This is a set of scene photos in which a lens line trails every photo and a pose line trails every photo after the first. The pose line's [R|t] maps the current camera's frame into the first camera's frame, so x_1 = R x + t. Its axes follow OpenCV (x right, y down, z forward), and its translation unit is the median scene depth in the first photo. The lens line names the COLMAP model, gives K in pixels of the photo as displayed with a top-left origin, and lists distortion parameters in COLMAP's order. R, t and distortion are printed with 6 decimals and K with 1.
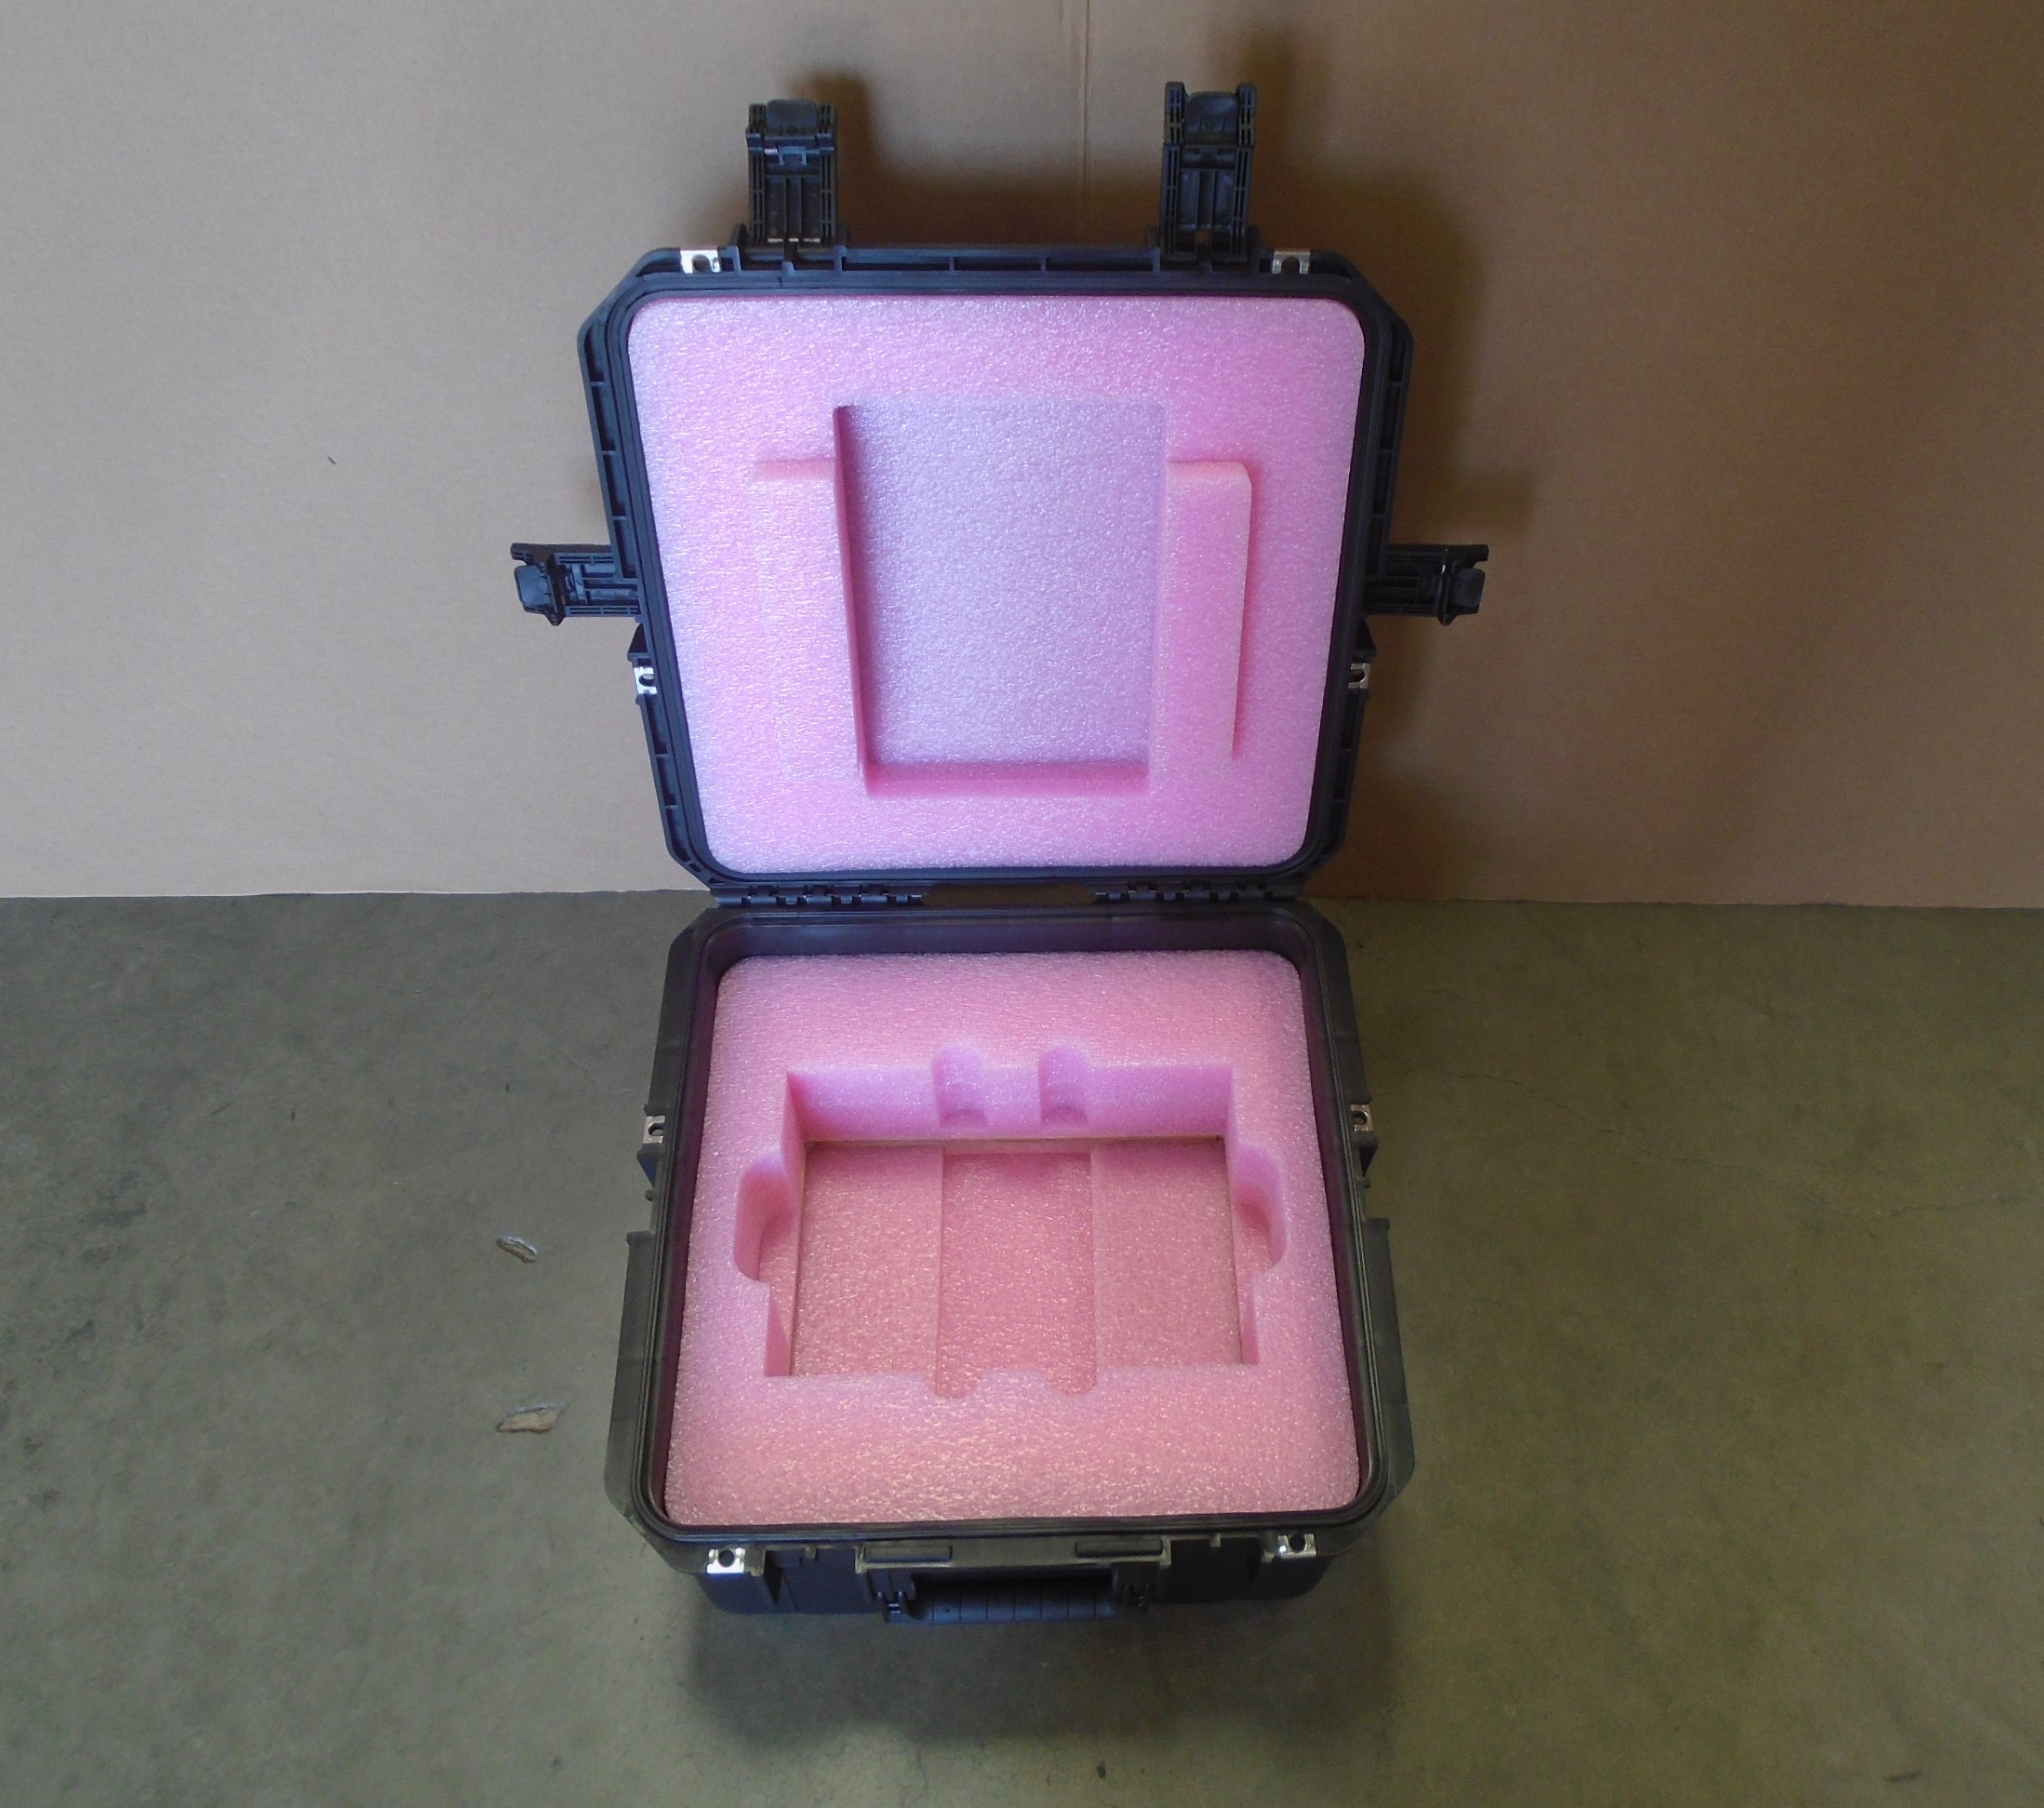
lens RADIAL K [[1869.0, 0, 1099.0], [0, 1869.0, 900.4], [0, 0, 1]] dist [-0.011098, 0.010189]
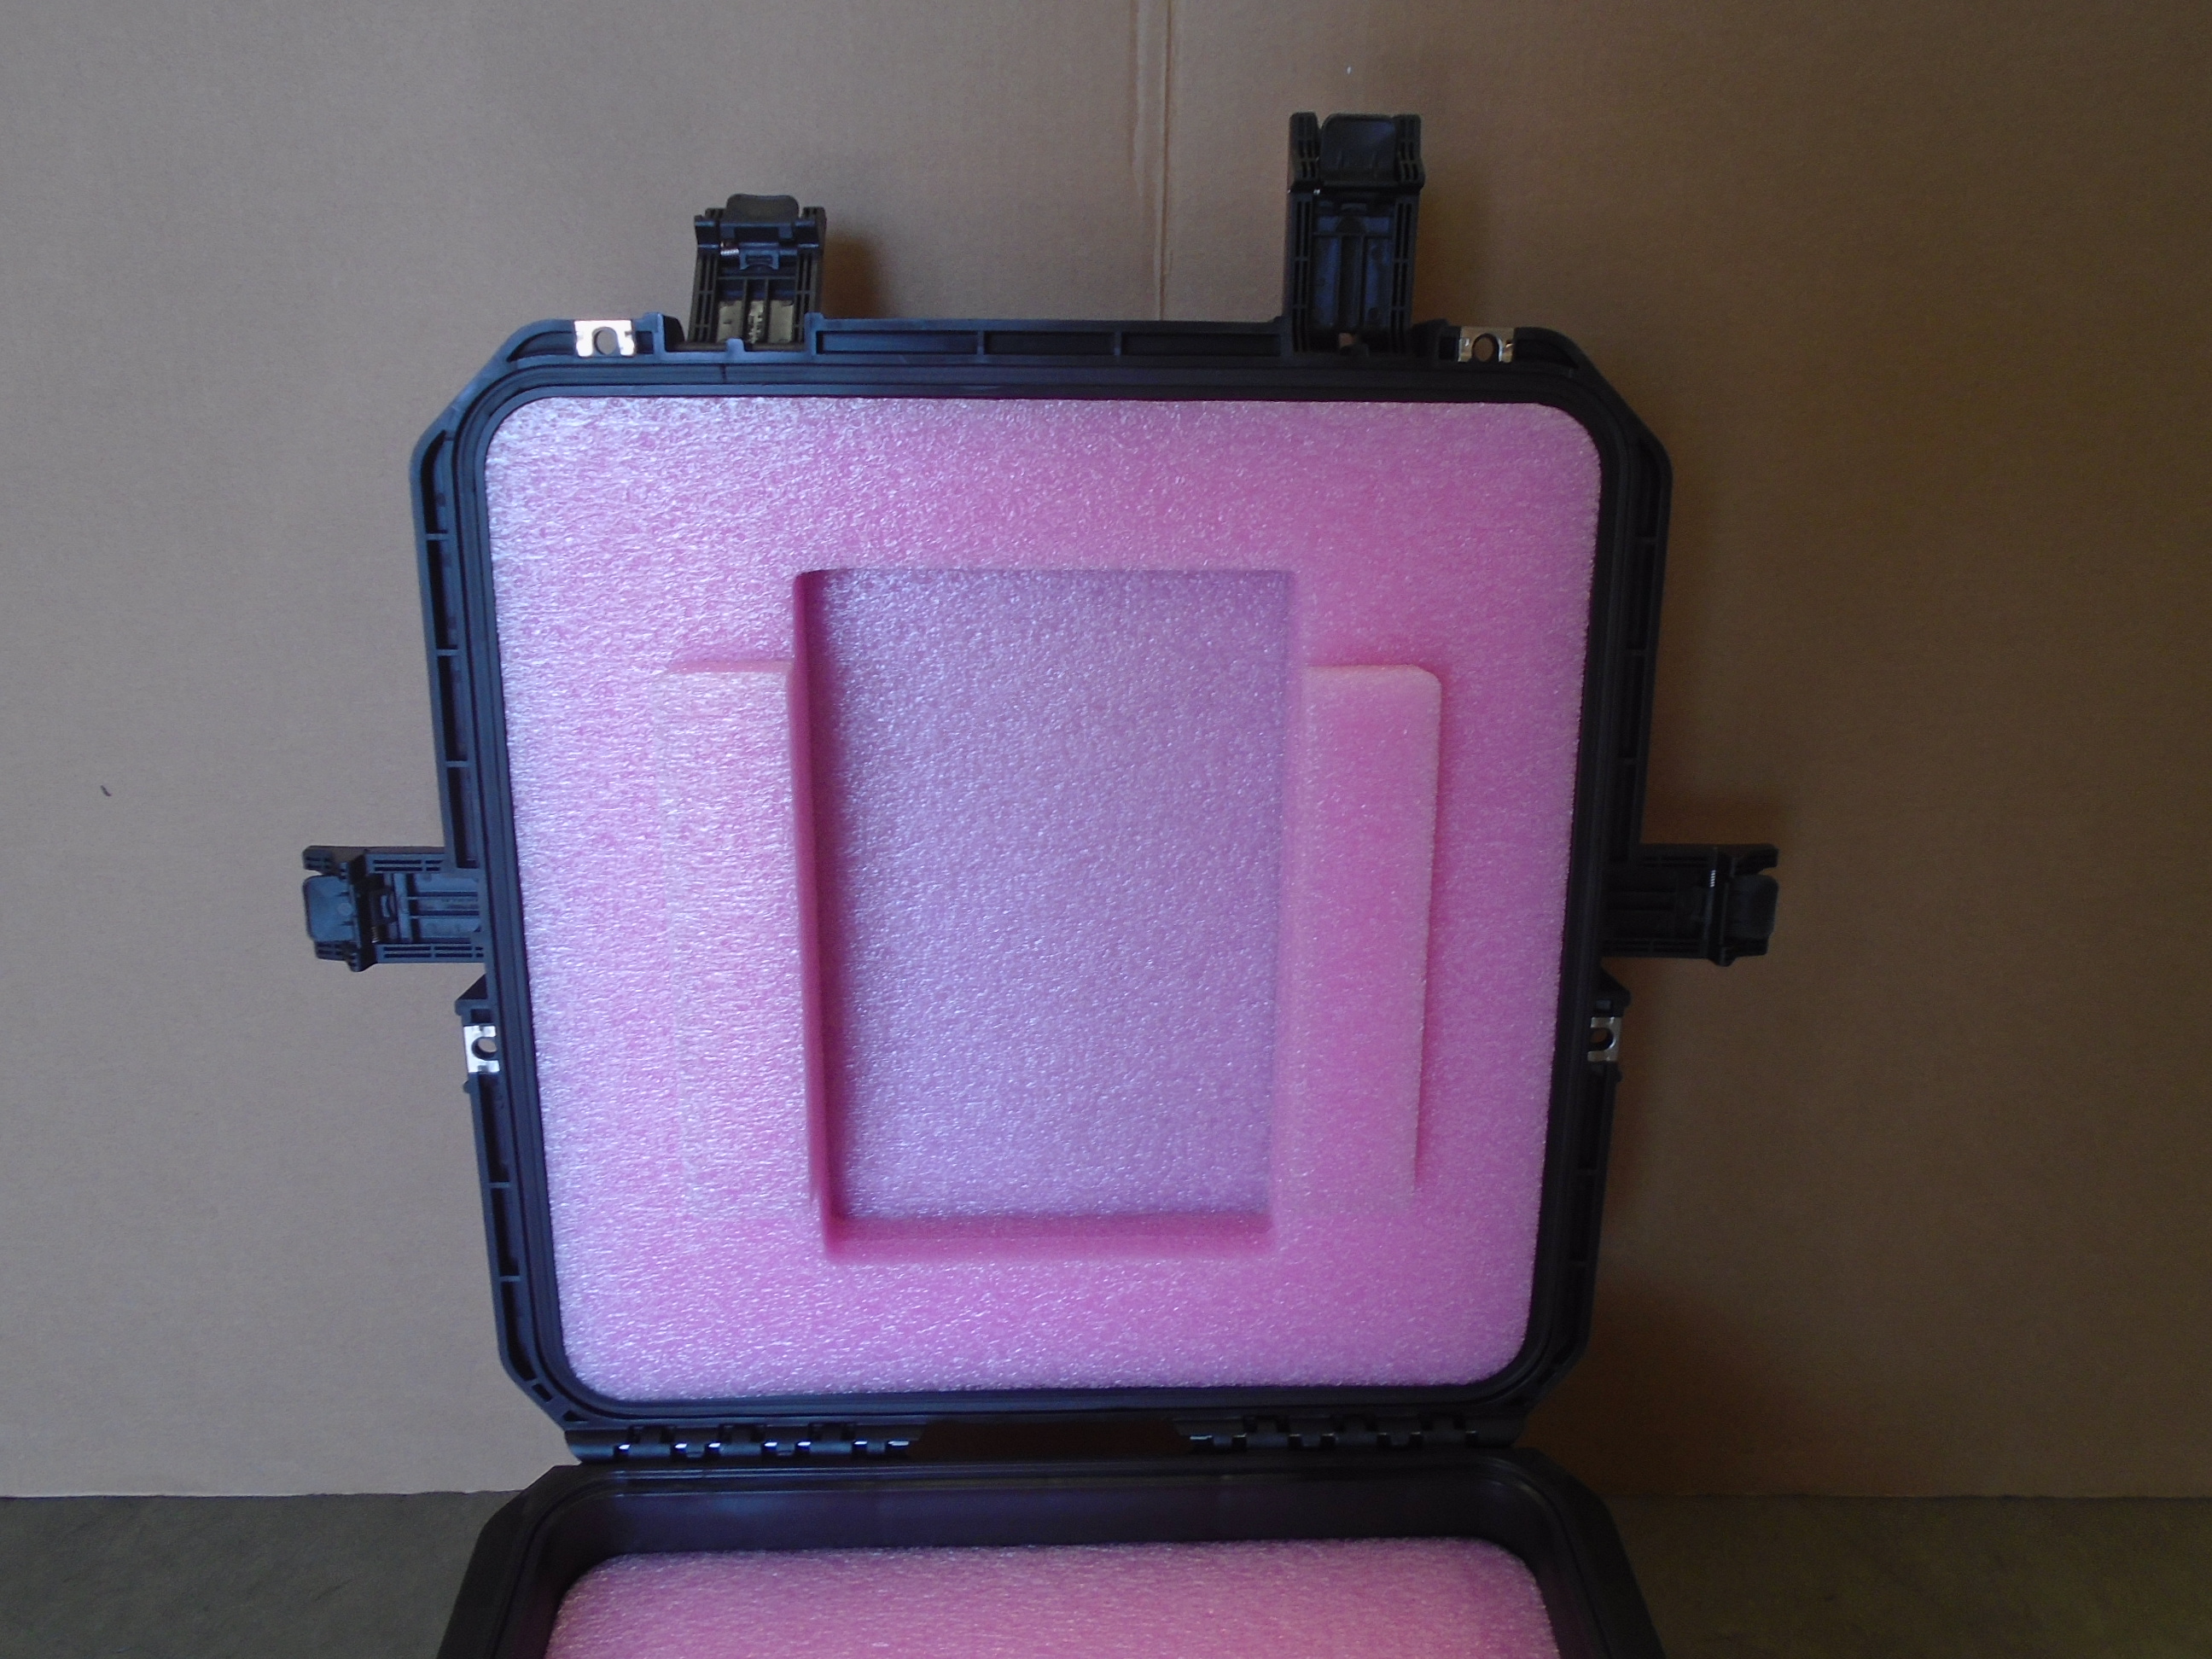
lens RADIAL K [[1710.1, 0, 1093.8], [0, 1710.1, 822.7], [0, 0, 1]] dist [-0.010611, 0.002115]
pose [[0.999919, -0.011976, -0.004411, -0.029813], [0.008754, 0.895082, -0.445815, 0.067906], [0.009287, 0.445741, 0.895114, 0.418287]]
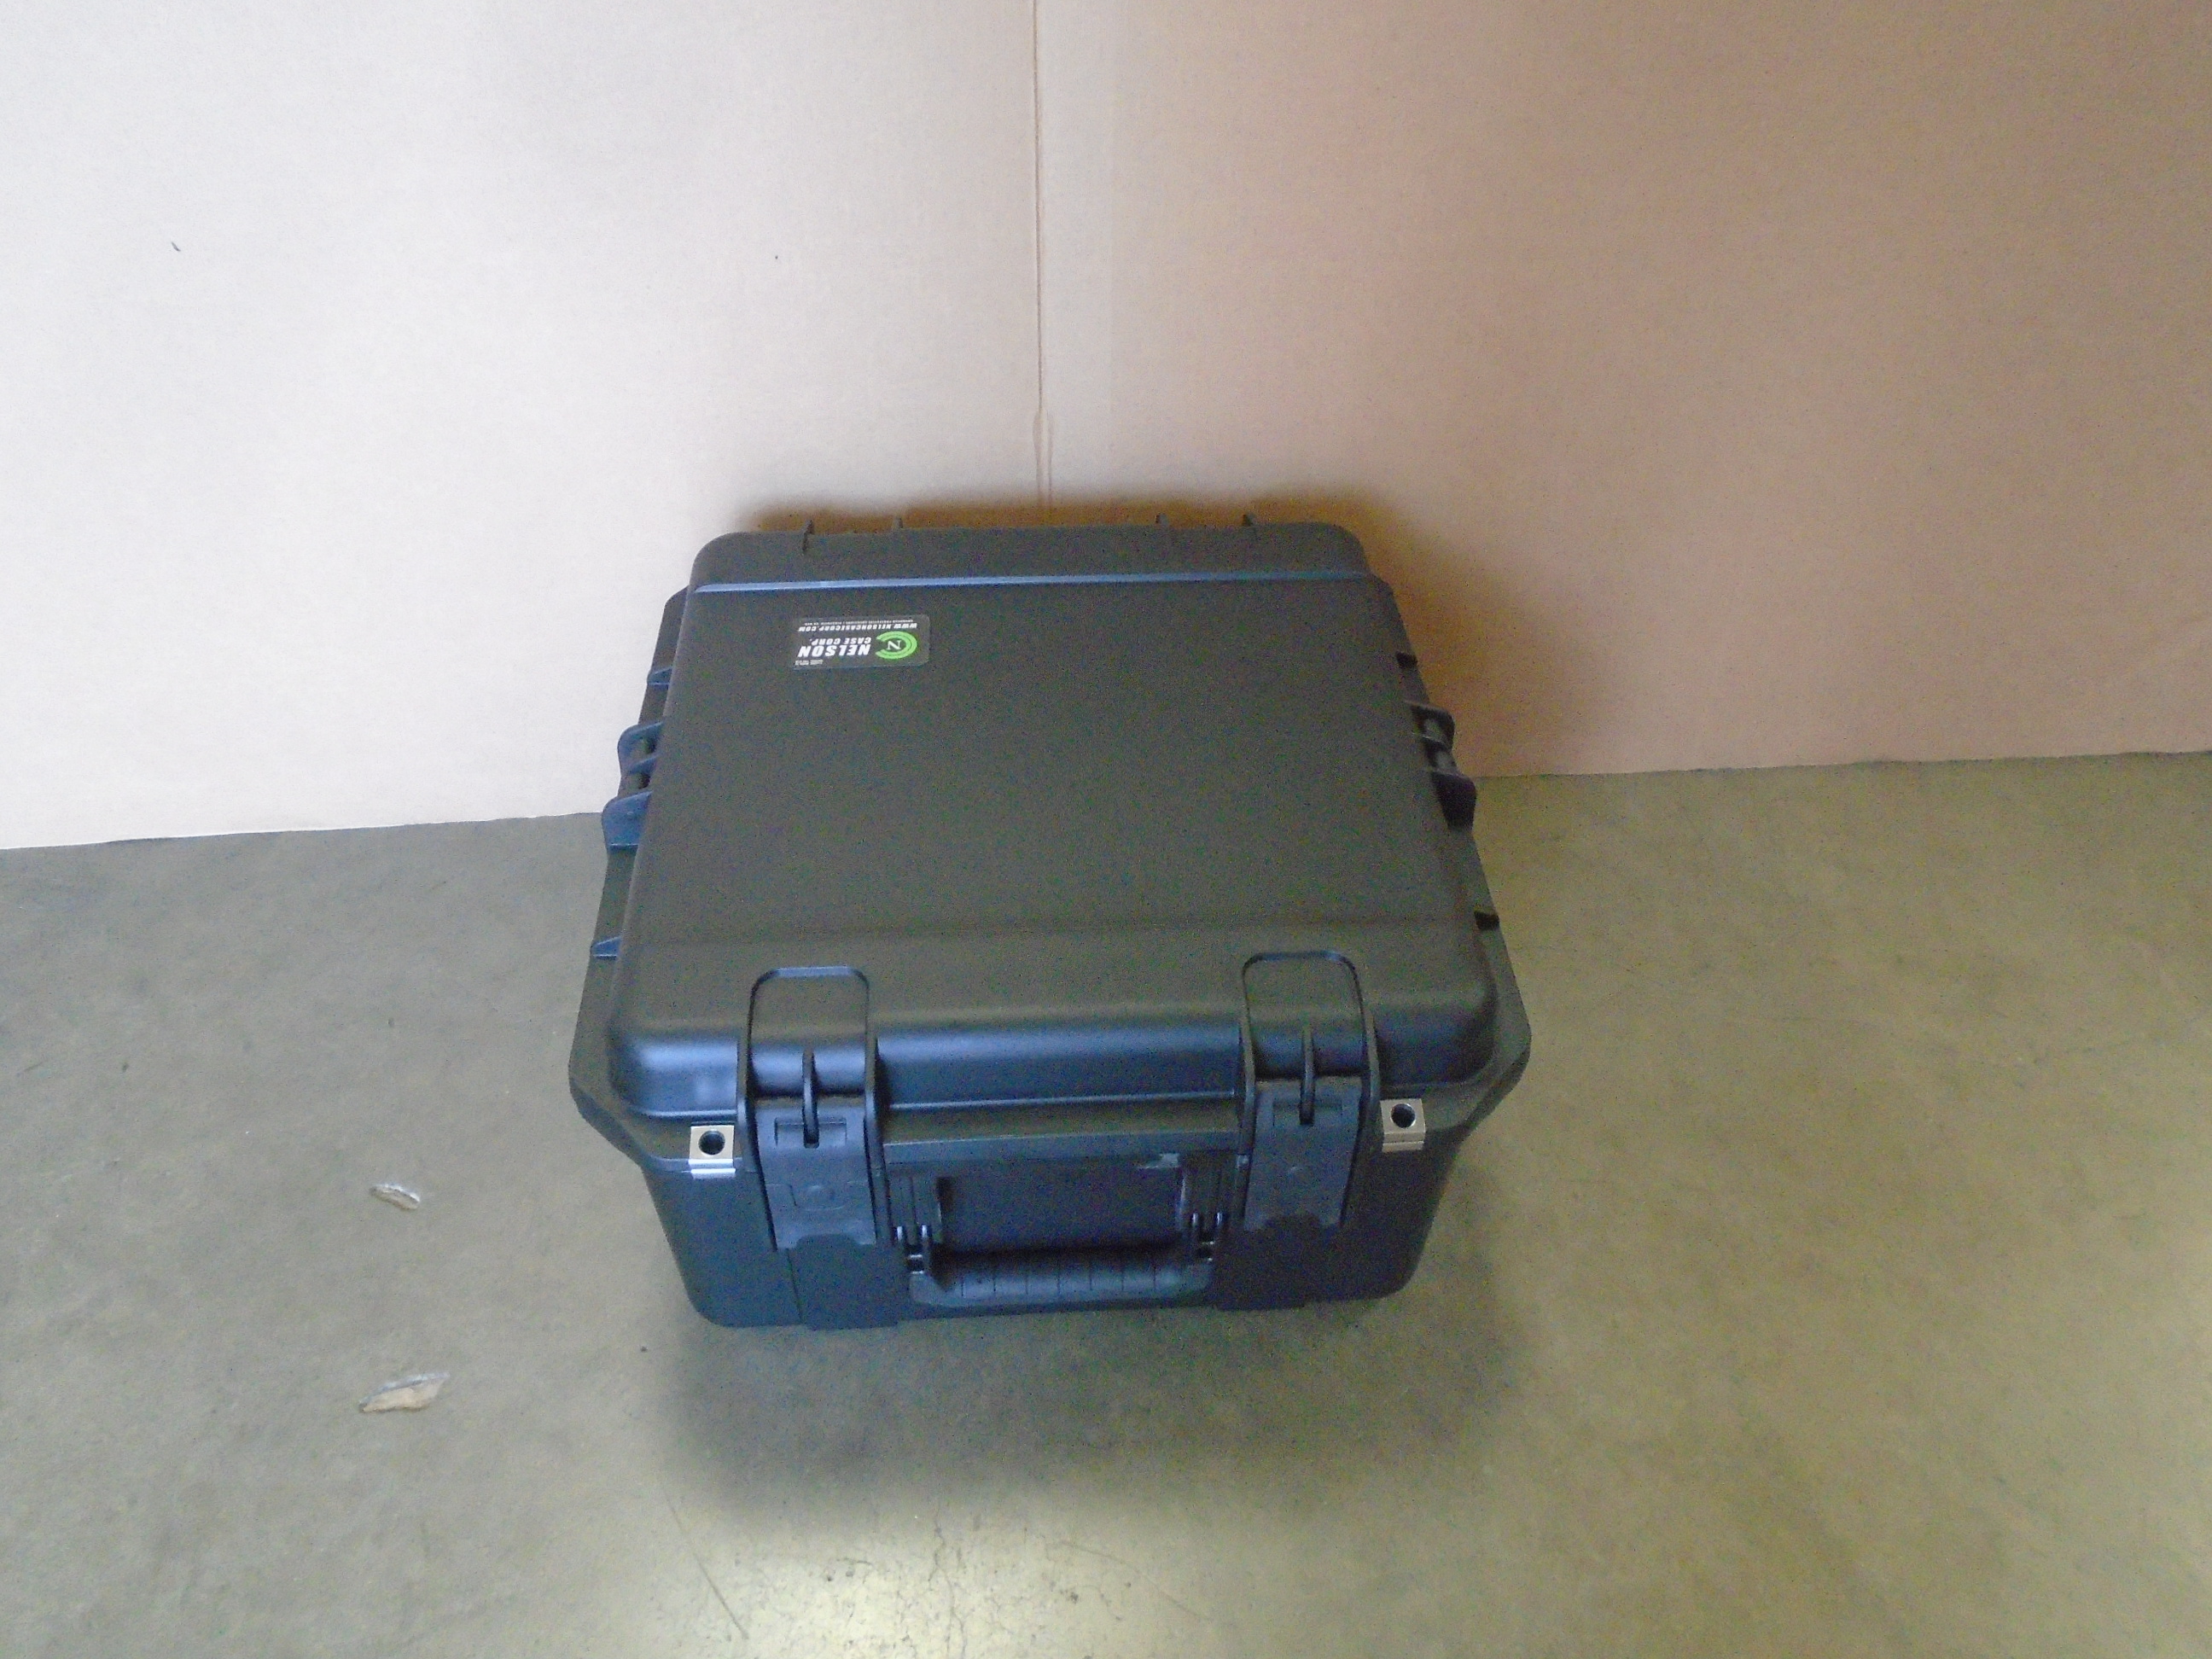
lens RADIAL K [[1710.1, 0, 1093.8], [0, 1710.1, 822.7], [0, 0, 1]] dist [-0.010611, 0.002115]
pose [[0.997383, -0.057223, 0.044200, -0.036120], [0.064146, 0.982356, -0.175676, 0.189522], [-0.033367, 0.178052, 0.983455, 0.252760]]
